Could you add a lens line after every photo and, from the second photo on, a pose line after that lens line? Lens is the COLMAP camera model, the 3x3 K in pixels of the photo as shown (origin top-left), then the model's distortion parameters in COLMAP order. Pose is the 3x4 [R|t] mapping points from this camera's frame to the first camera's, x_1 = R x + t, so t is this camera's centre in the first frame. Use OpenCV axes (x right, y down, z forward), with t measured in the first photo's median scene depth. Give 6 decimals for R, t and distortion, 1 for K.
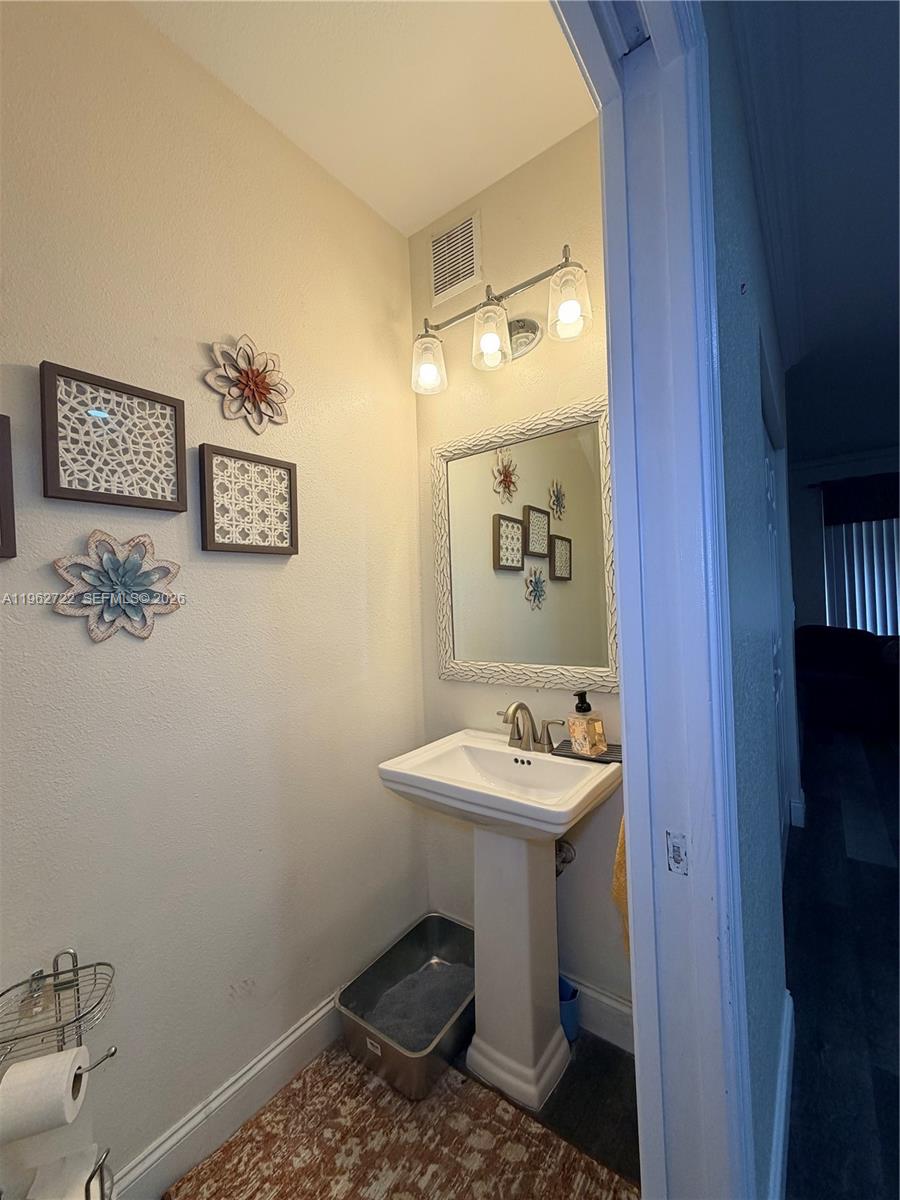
lens RADIAL K [[482.7, 0, 448.0], [0, 482.7, 599.3], [0, 0, 1]] dist [0.002504, 0.000553]
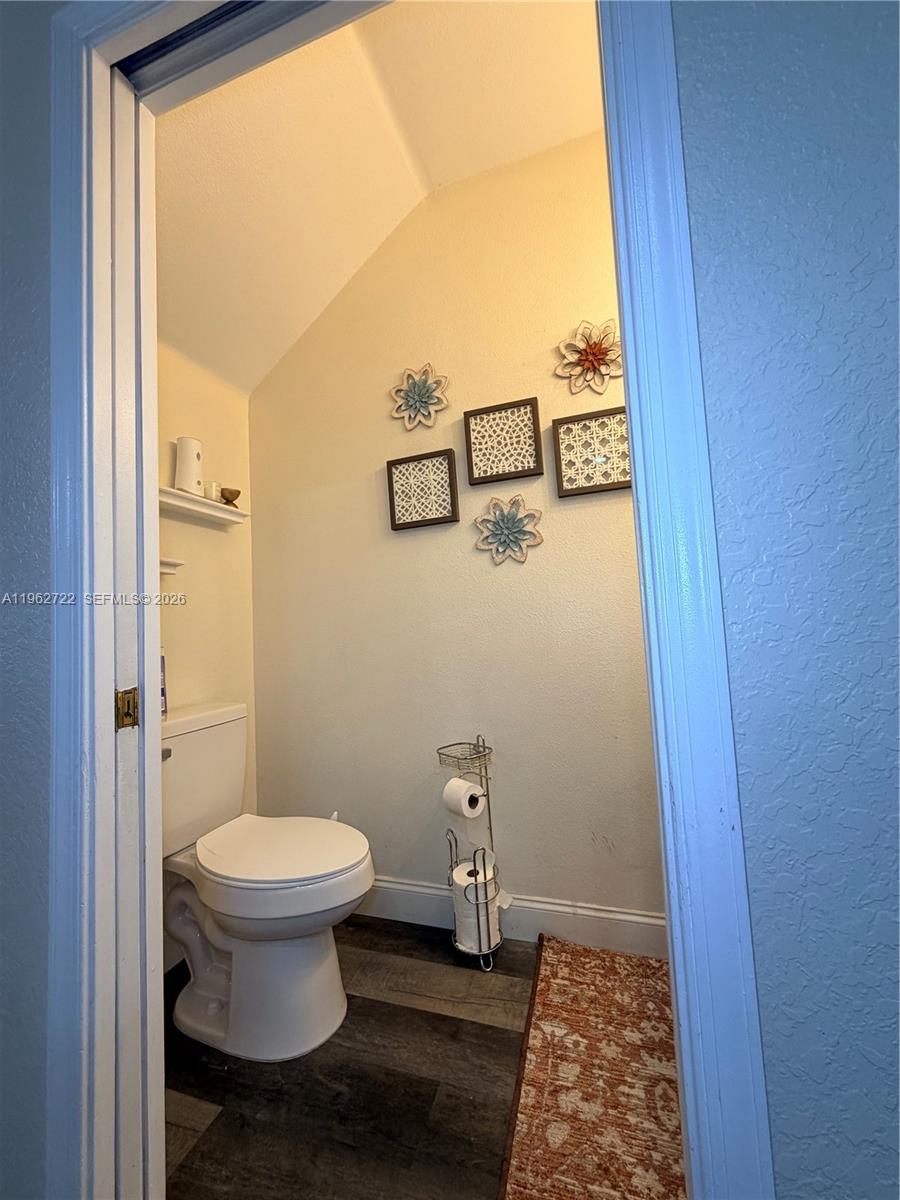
lens RADIAL K [[482.7, 0, 445.0], [0, 482.7, 598.7], [0, 0, 1]] dist [0.002504, 0.000553]
pose [[0.321774, -0.040786, -0.945938, 0.717968], [0.042019, 0.998703, -0.028768, 0.224856], [0.945884, -0.030490, 0.323070, 0.264854]]
